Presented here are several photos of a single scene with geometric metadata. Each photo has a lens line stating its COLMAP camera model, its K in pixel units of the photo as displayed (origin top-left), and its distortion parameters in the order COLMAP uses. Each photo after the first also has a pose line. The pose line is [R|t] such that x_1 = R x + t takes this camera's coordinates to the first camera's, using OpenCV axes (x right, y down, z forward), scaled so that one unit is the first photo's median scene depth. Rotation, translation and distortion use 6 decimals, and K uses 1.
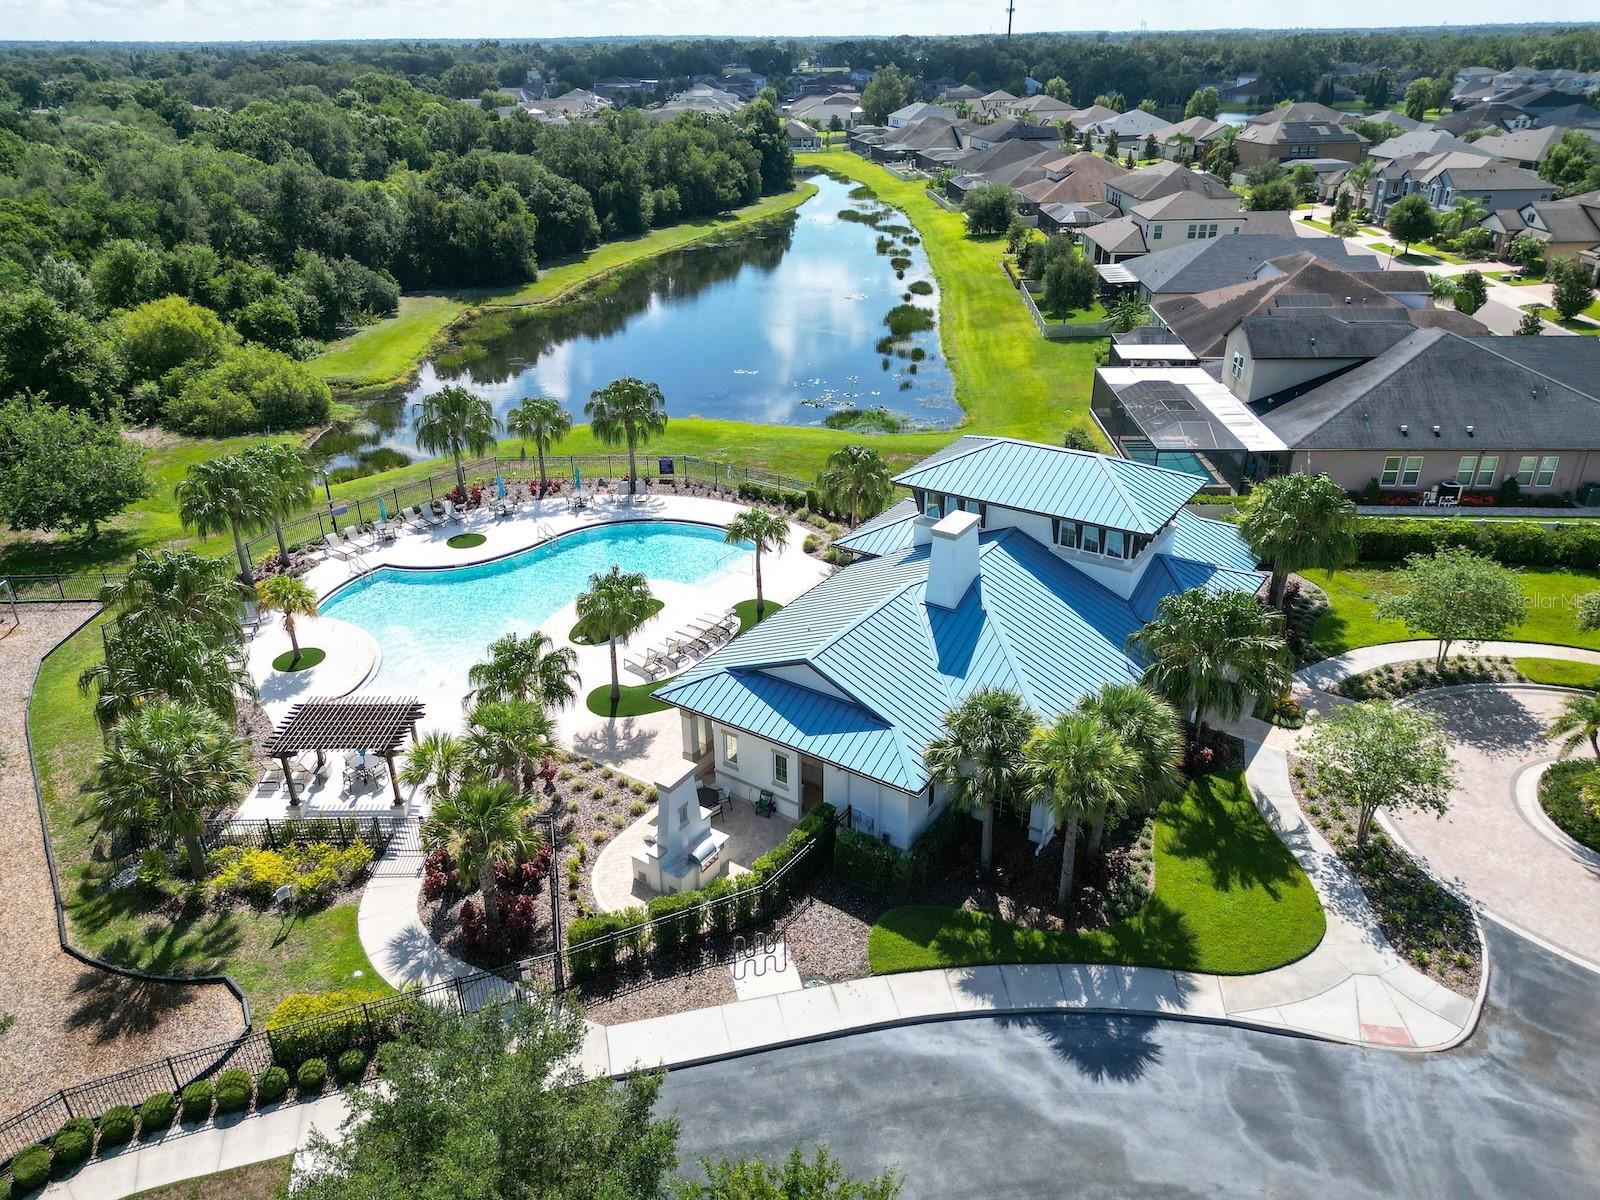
lens RADIAL K [[1153.5, 0, 800.0], [0, 1153.5, 600.0], [0, 0, 1]] dist [0.013300, 0.001462]
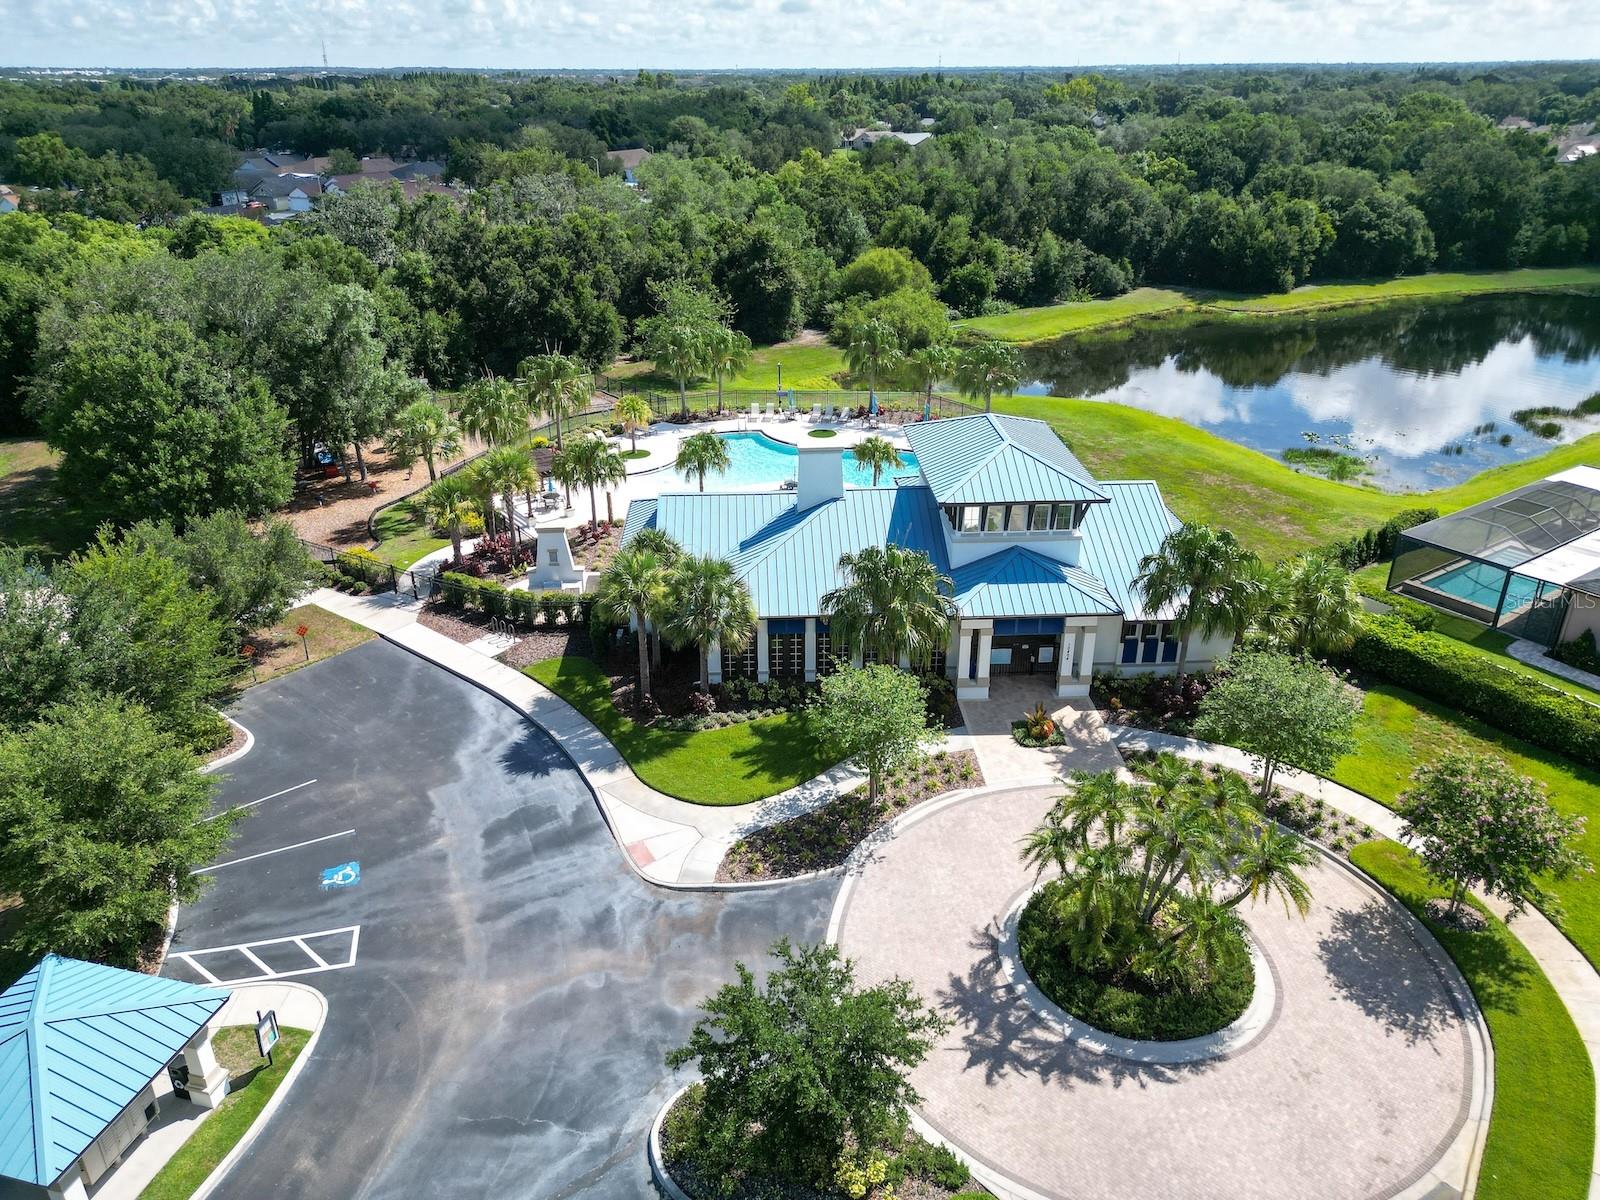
lens RADIAL K [[1153.5, 0, 800.0], [0, 1153.5, 600.0], [0, 0, 1]] dist [0.013300, 0.001462]
pose [[0.593171, 0.334590, -0.732256, 1.325702], [-0.345857, 0.927246, 0.143522, -0.099903], [0.727002, 0.168122, 0.665735, 0.250286]]
